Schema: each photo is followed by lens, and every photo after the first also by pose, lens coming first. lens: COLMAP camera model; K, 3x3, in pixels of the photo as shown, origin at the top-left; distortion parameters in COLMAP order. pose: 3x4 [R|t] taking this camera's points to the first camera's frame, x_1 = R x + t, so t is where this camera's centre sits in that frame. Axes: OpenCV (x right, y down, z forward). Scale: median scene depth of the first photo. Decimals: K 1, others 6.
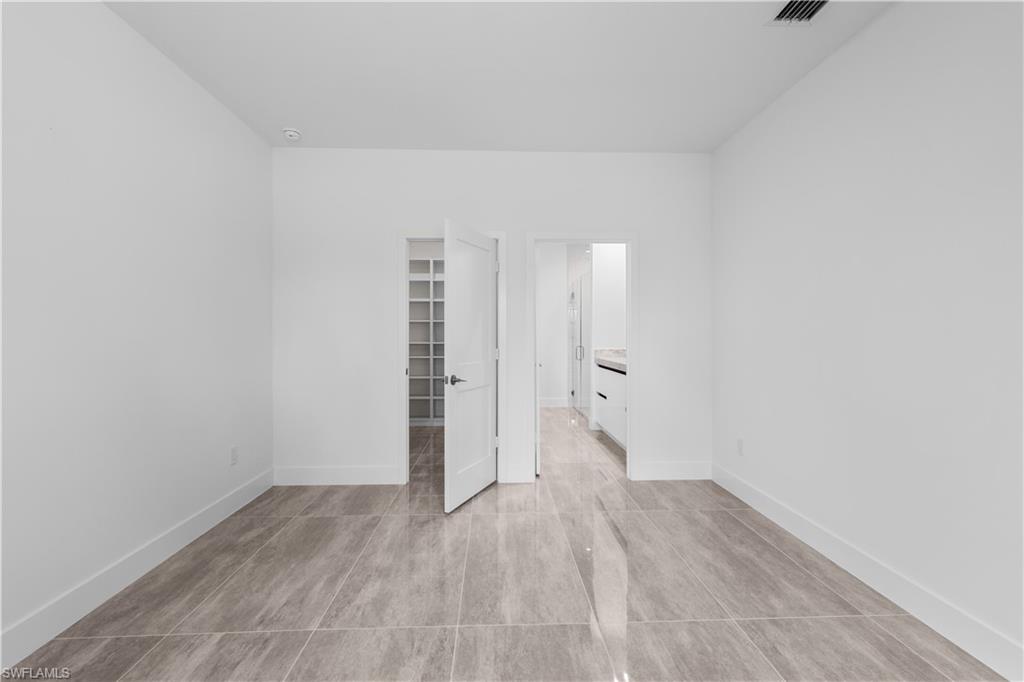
lens RADIAL K [[445.7, 0, 508.2], [0, 445.7, 308.8], [0, 0, 1]] dist [0.004356, -0.000333]
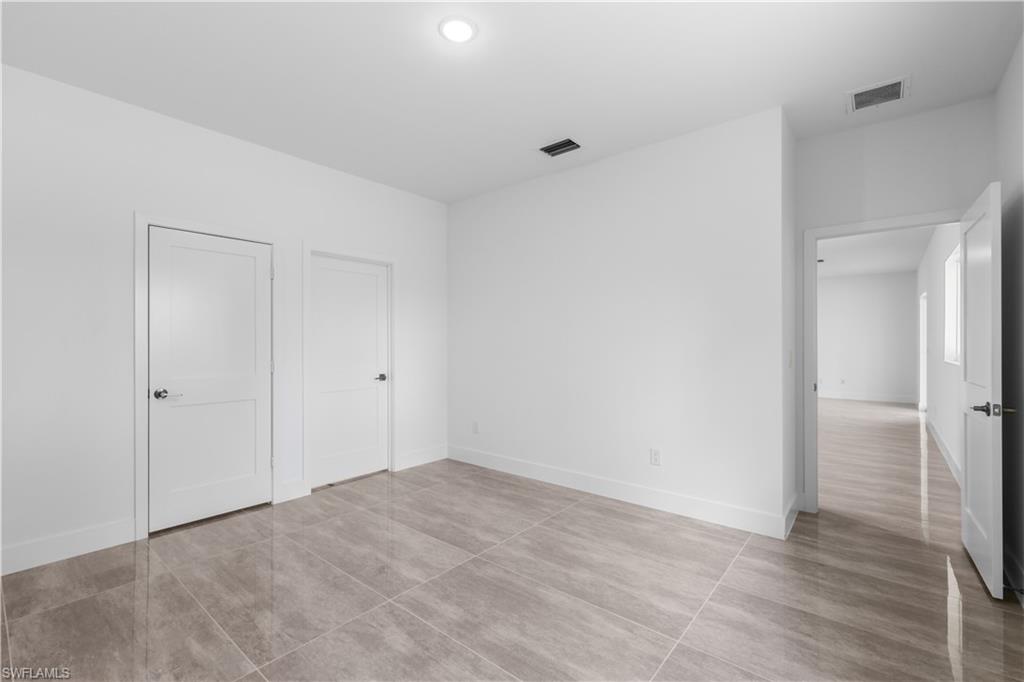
lens RADIAL K [[445.7, 0, 509.6], [0, 445.7, 291.4], [0, 0, 1]] dist [0.004356, -0.000333]
pose [[0.667934, 0.088661, 0.738921, -0.690454], [-0.039378, 0.995698, -0.083877, 0.006224], [-0.743178, 0.026927, 0.668551, -0.011254]]
